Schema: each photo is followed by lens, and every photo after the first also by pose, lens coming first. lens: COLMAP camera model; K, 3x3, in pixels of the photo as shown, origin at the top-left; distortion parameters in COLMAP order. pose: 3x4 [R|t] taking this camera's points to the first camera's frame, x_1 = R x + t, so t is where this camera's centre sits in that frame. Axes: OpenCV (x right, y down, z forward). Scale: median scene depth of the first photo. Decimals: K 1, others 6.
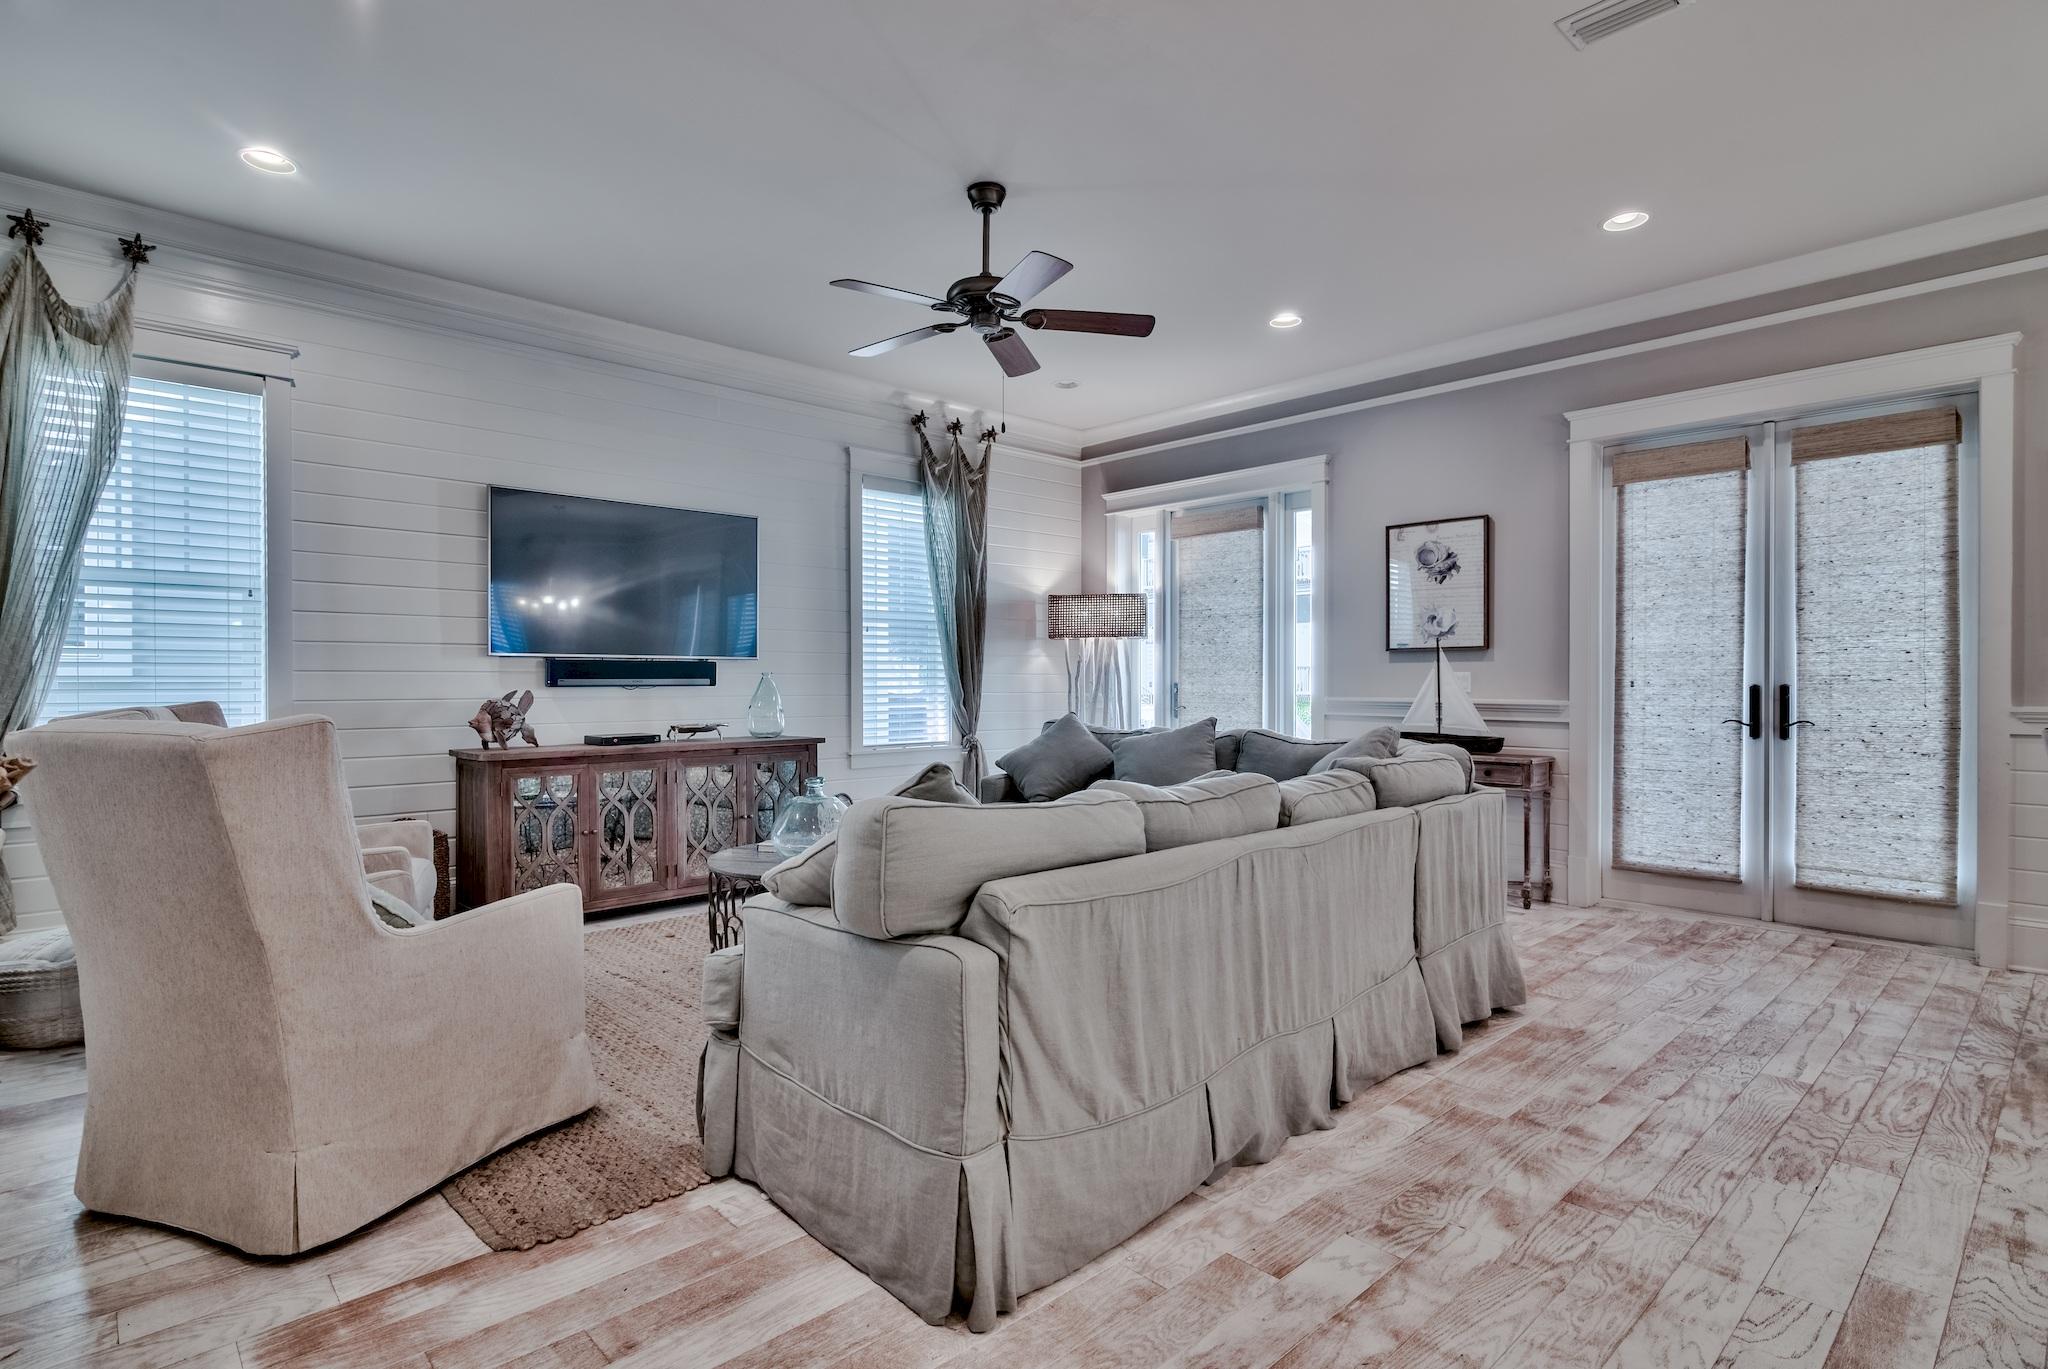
lens RADIAL K [[1020.2, 0, 1016.5], [0, 1020.2, 687.9], [0, 0, 1]] dist [-0.001667, 0.000155]
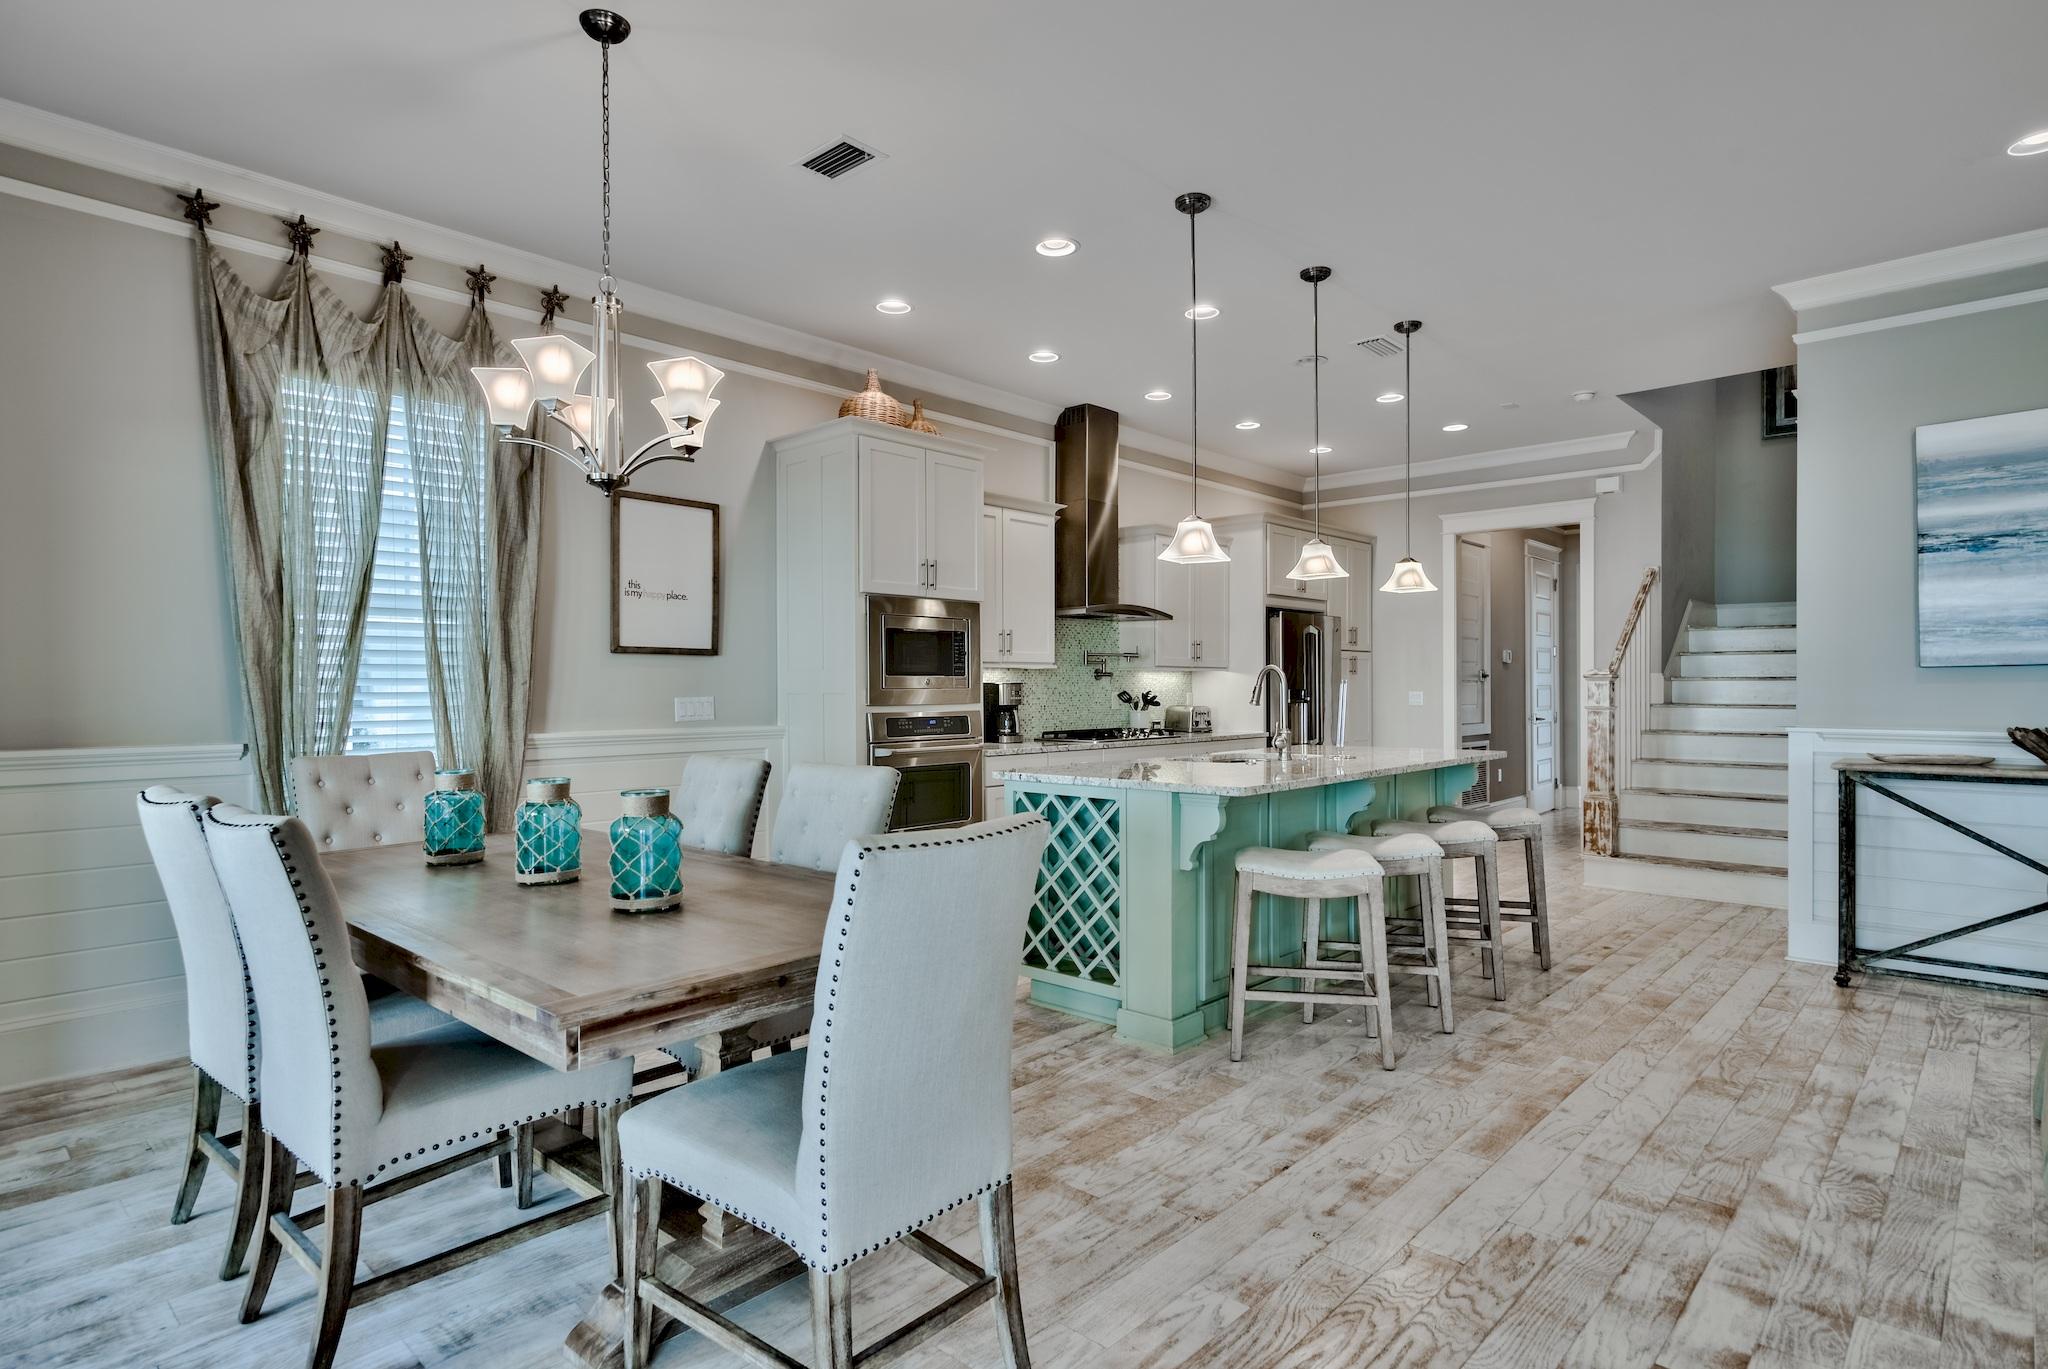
lens RADIAL K [[1076.2, 0, 1024.0], [0, 1076.2, 684.5], [0, 0, 1]] dist [0.000955, 0.001150]
pose [[-0.997051, 0.004859, -0.076589, 0.749489], [0.004508, 0.999979, 0.004762, -0.029258], [0.076611, 0.004402, -0.997051, 1.137531]]
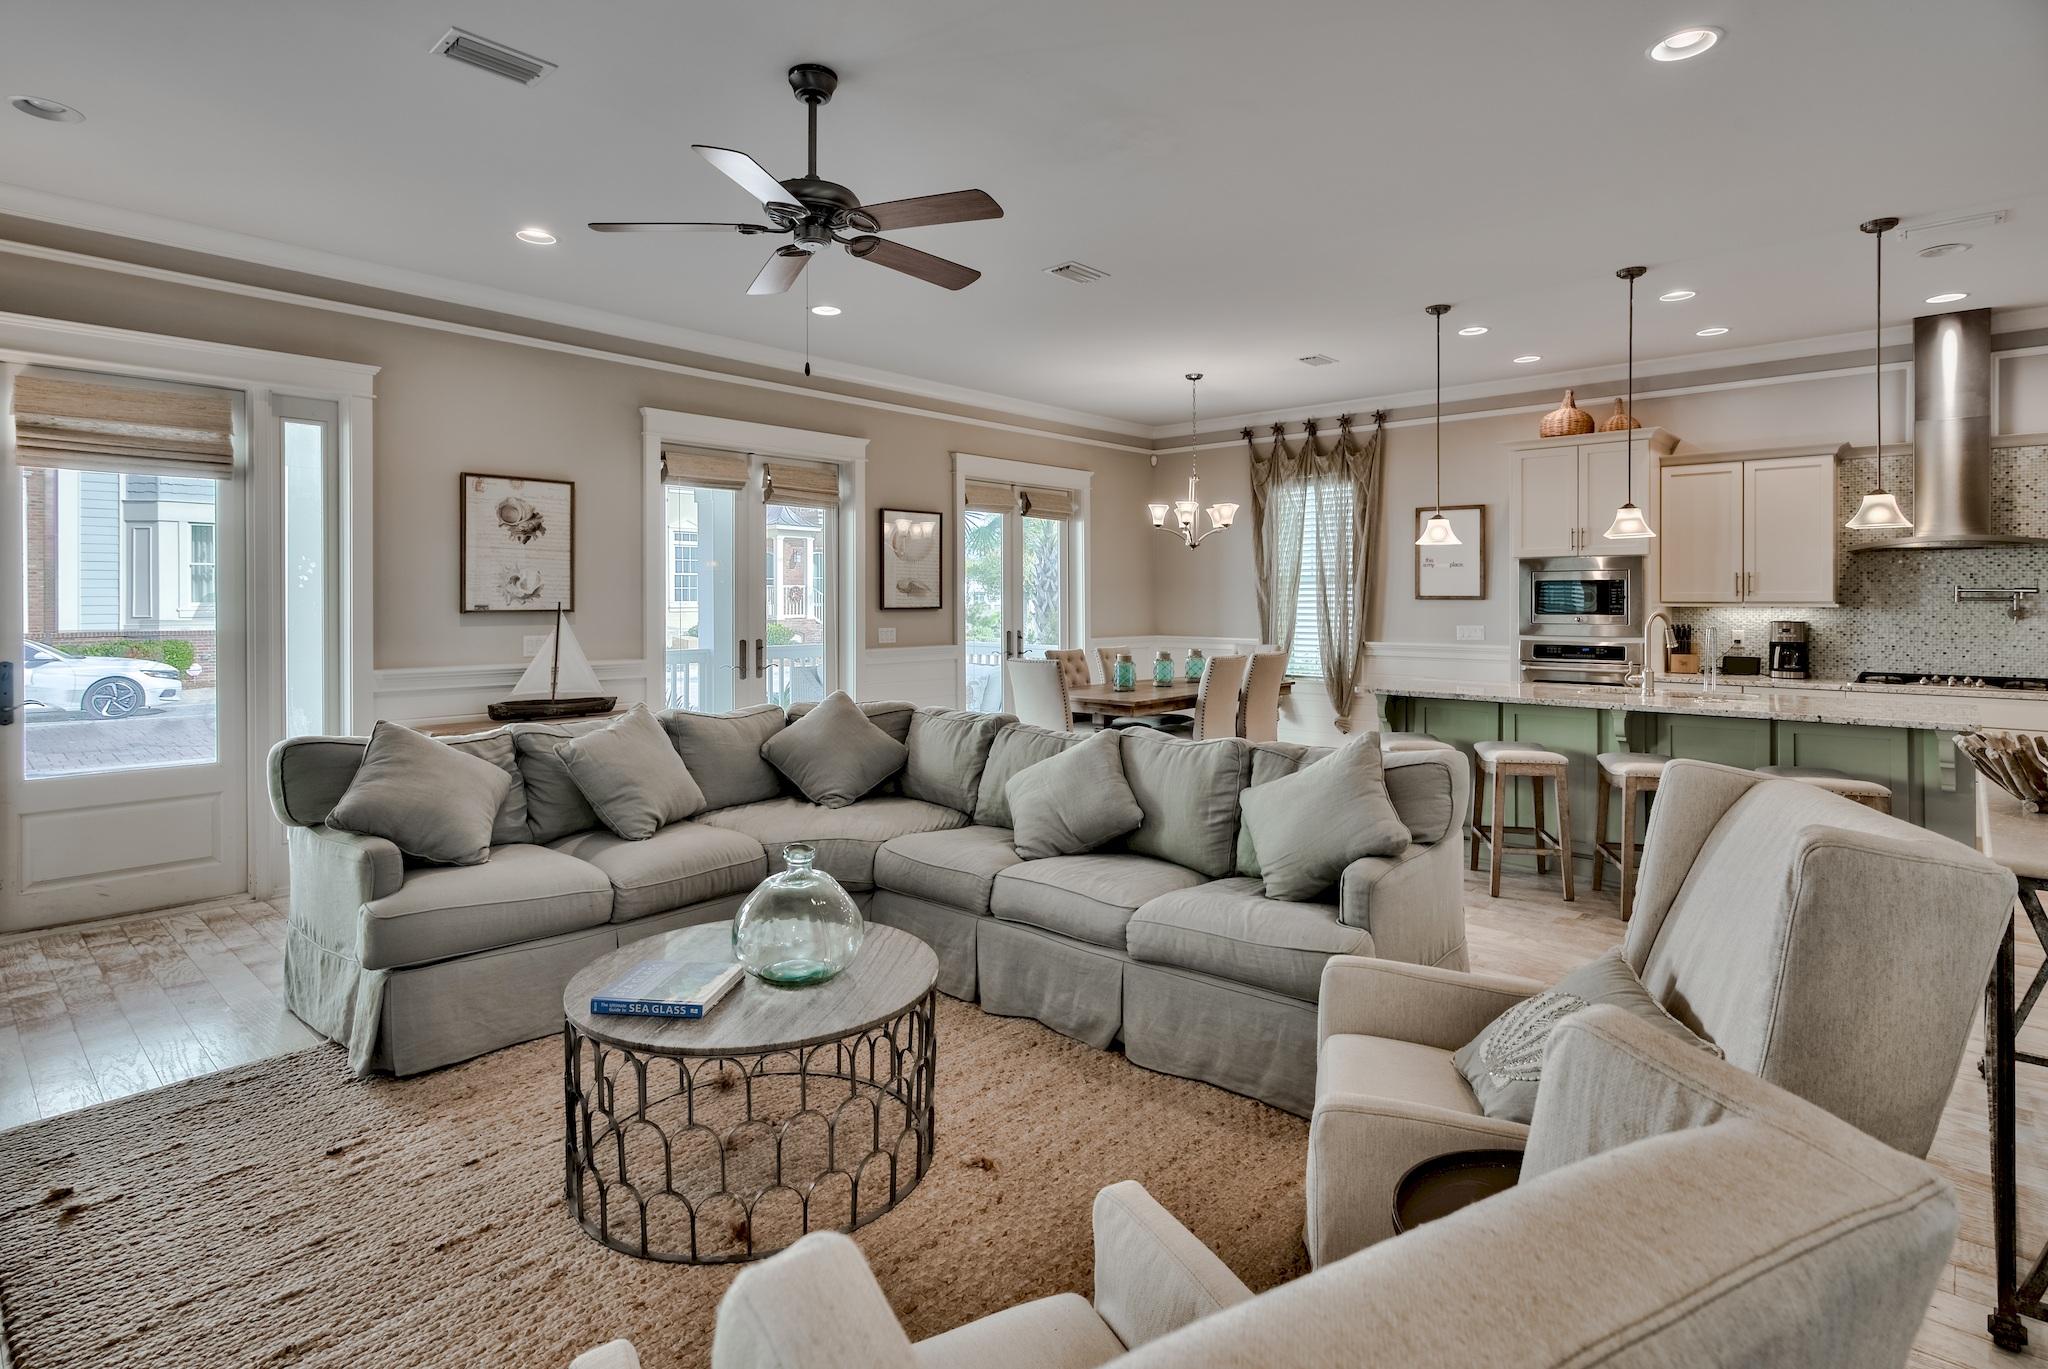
lens RADIAL K [[1037.6, 0, 1028.6], [0, 1037.6, 605.2], [0, 0, 1]] dist [0.001020, 0.000153]
pose [[-0.089700, -0.003897, 0.995961, -0.848347], [0.006793, 0.999967, 0.004524, -0.064010], [-0.995946, 0.007172, -0.089671, 0.866148]]
